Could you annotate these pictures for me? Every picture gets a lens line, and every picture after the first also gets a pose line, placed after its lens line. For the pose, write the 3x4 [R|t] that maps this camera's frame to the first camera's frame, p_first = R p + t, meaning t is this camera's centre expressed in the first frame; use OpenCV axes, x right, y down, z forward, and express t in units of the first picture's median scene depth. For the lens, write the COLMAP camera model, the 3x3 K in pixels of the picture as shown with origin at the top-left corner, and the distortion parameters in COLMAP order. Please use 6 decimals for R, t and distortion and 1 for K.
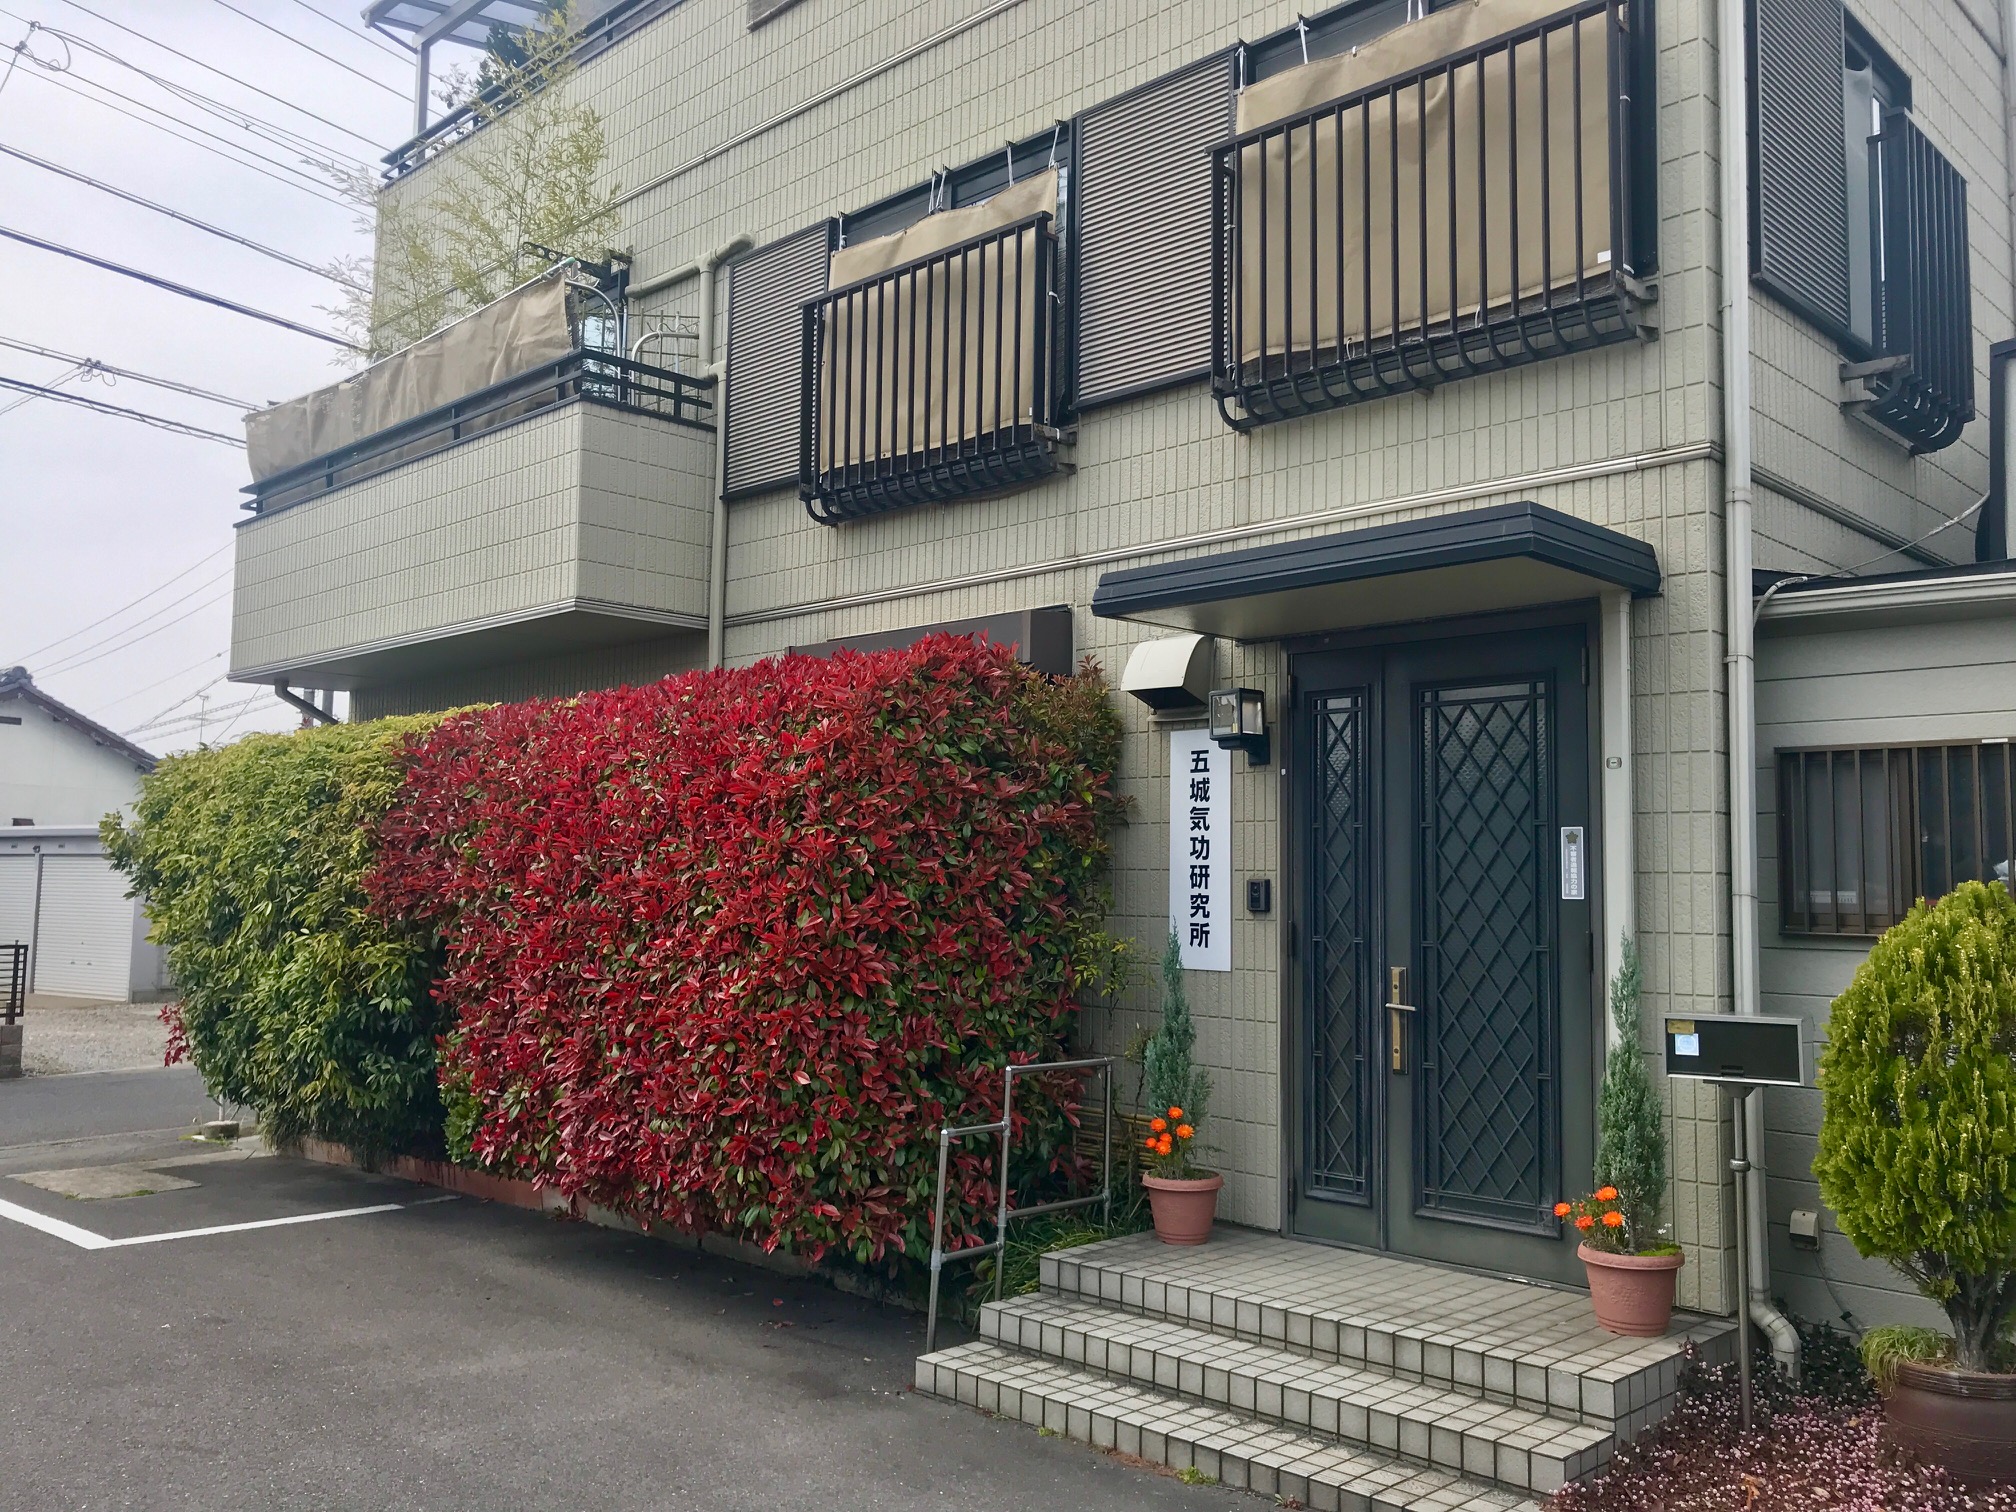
lens RADIAL K [[1678.0, 0, 1008.0], [0, 1678.0, 756.0], [0, 0, 1]] dist [0.001970, -0.004181]
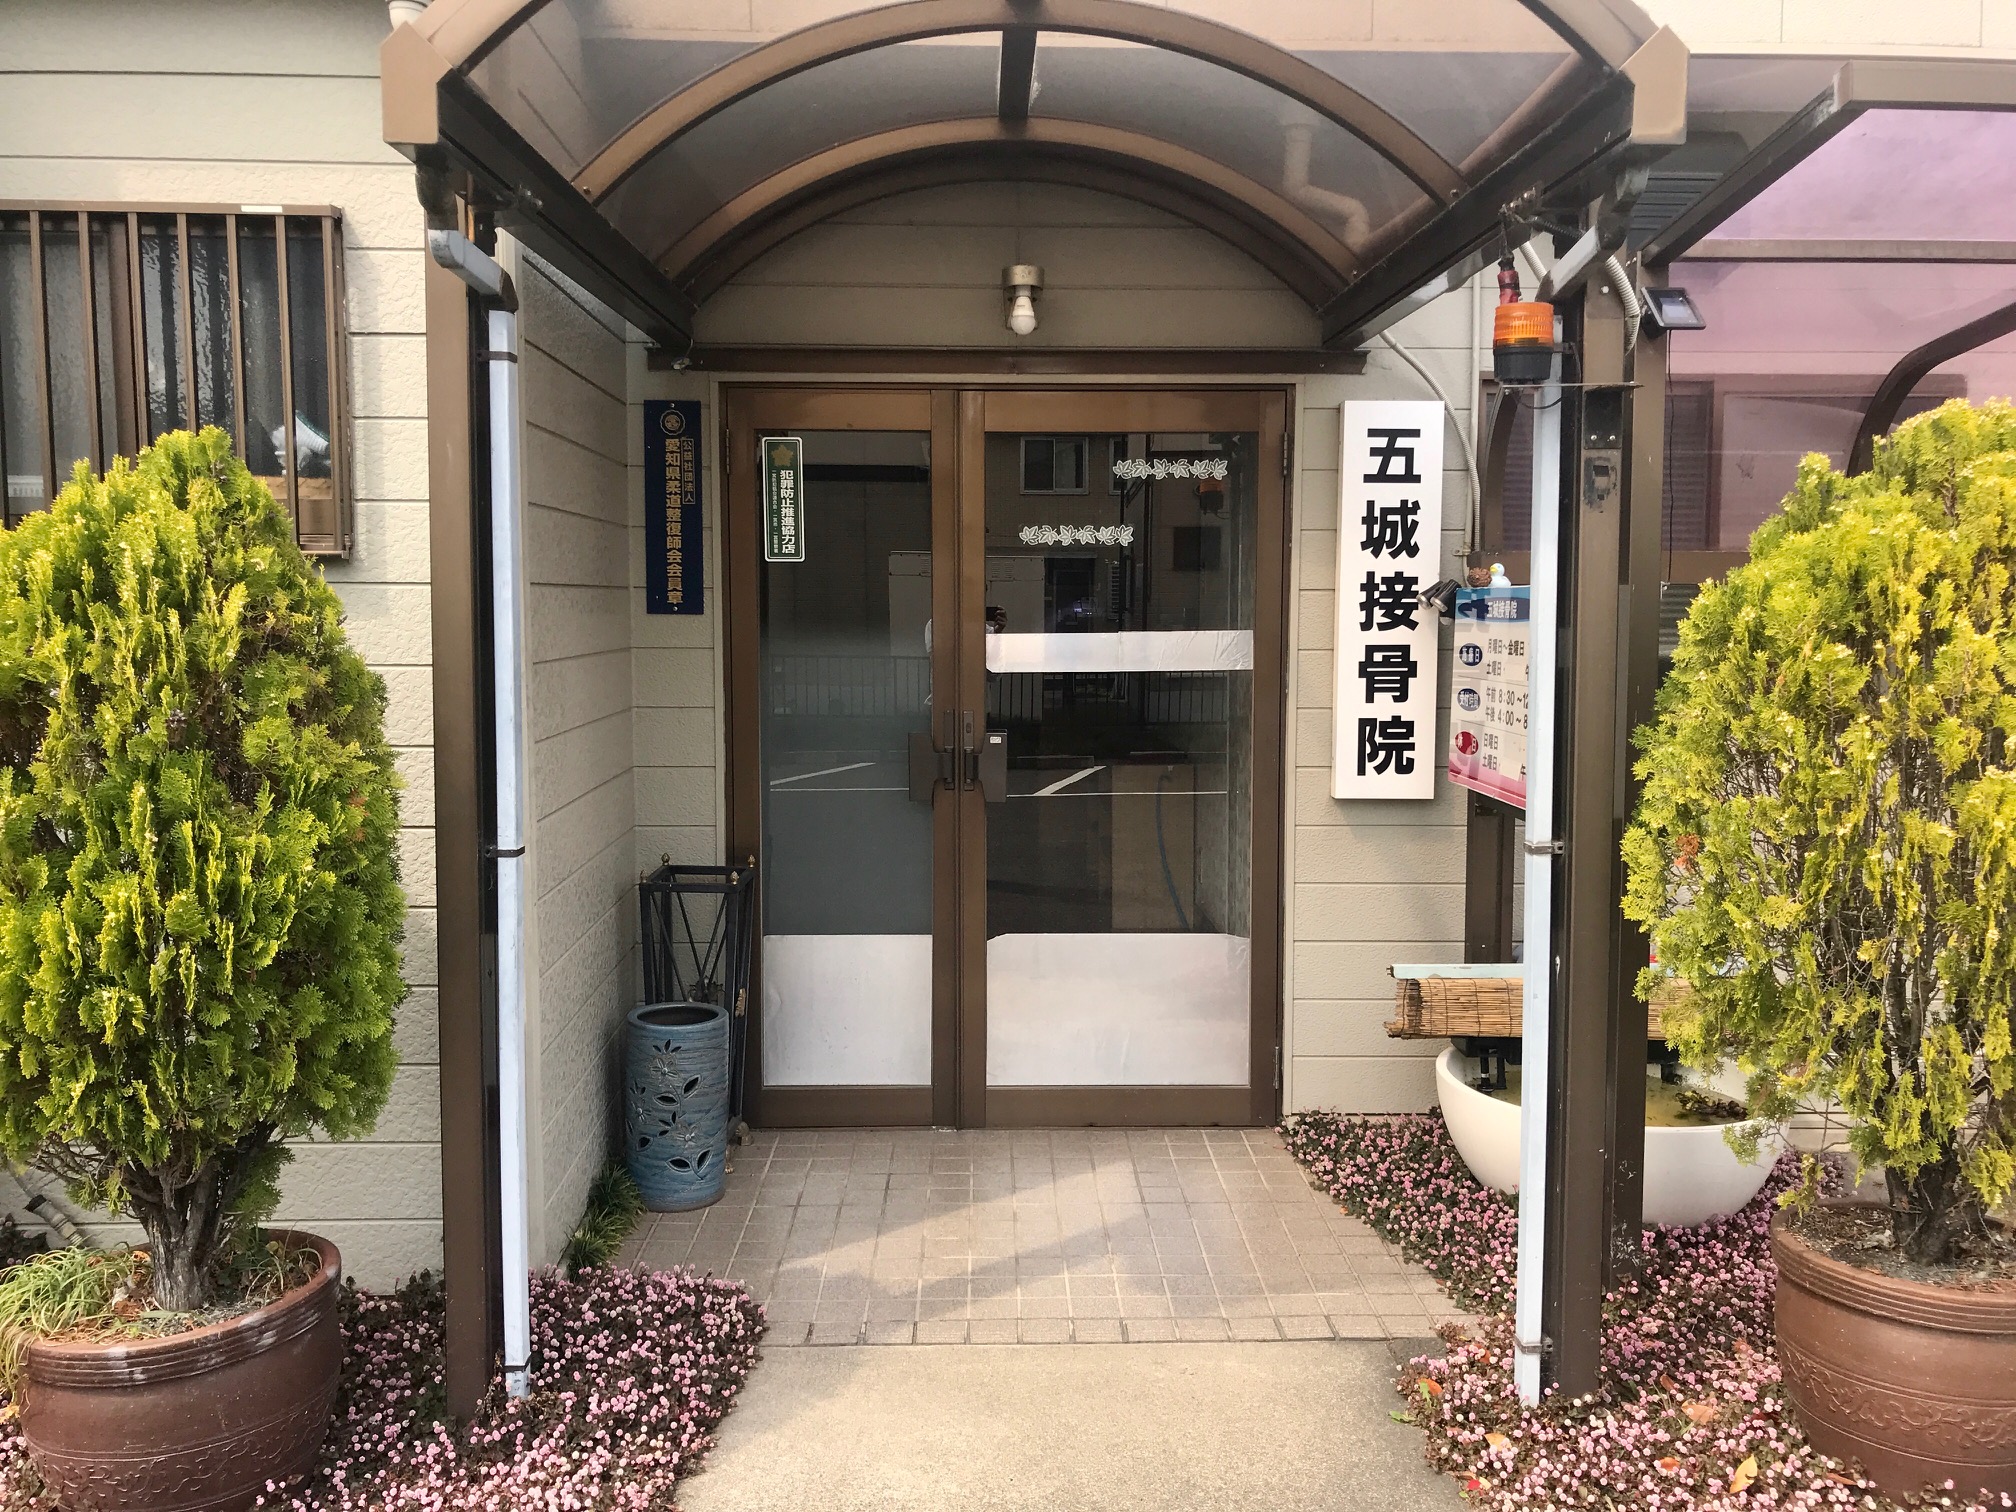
lens RADIAL K [[1678.0, 0, 1008.0], [0, 1678.0, 756.0], [0, 0, 1]] dist [0.001970, -0.004181]
pose [[0.676506, -0.082621, 0.731788, 0.367734], [-0.053367, 0.985574, 0.160610, 0.079585], [-0.734501, -0.147707, 0.662338, 0.453065]]
